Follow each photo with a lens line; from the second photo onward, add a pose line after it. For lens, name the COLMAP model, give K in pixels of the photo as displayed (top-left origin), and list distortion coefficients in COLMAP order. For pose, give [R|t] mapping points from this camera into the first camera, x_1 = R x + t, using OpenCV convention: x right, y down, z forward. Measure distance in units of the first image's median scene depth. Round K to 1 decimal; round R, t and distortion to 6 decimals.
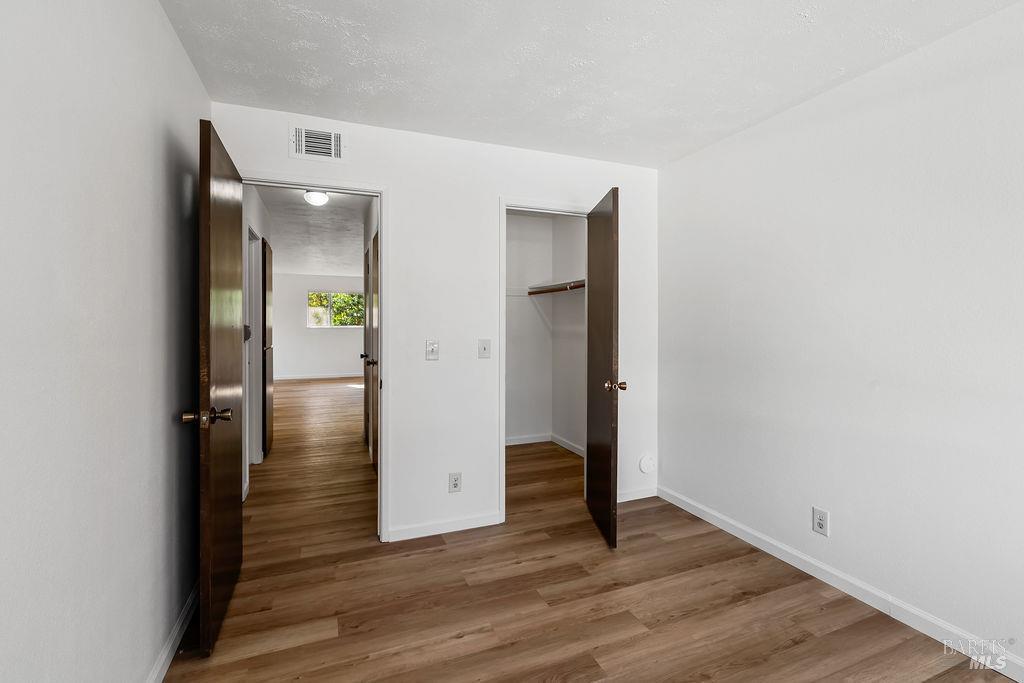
lens RADIAL K [[460.3, 0, 512.1], [0, 460.3, 333.2], [0, 0, 1]] dist [-0.001852, 0.000117]
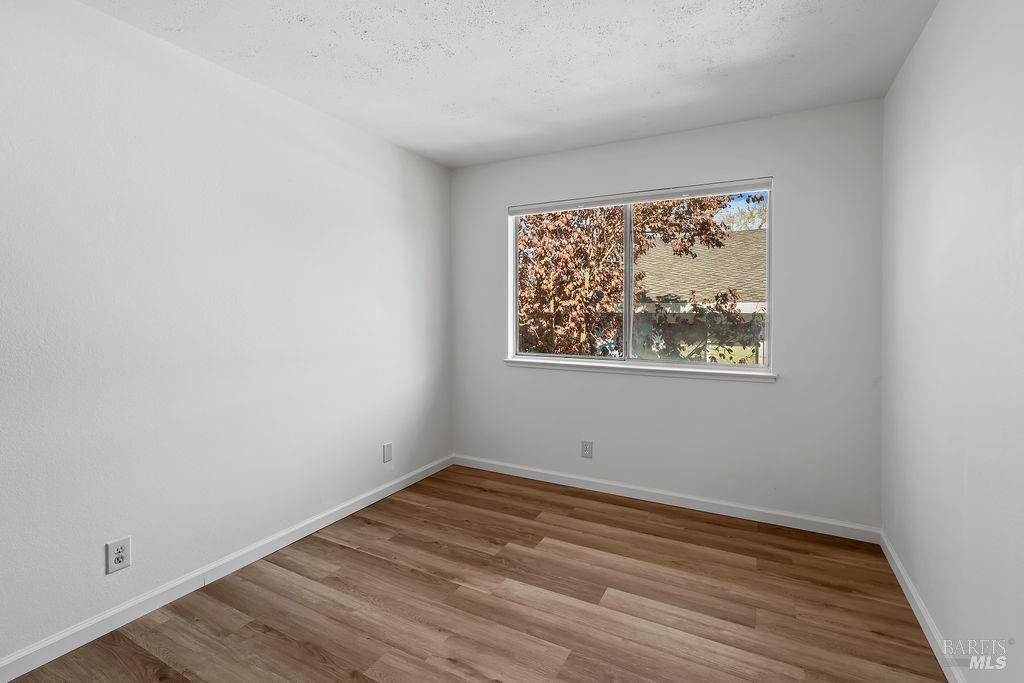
lens RADIAL K [[460.3, 0, 512.1], [0, 460.3, 333.2], [0, 0, 1]] dist [-0.001852, 0.000117]
pose [[-0.644142, -0.030718, 0.764289, -0.417031], [0.012290, 0.998649, 0.050495, -0.007583], [-0.764808, 0.041919, -0.642894, 1.105498]]
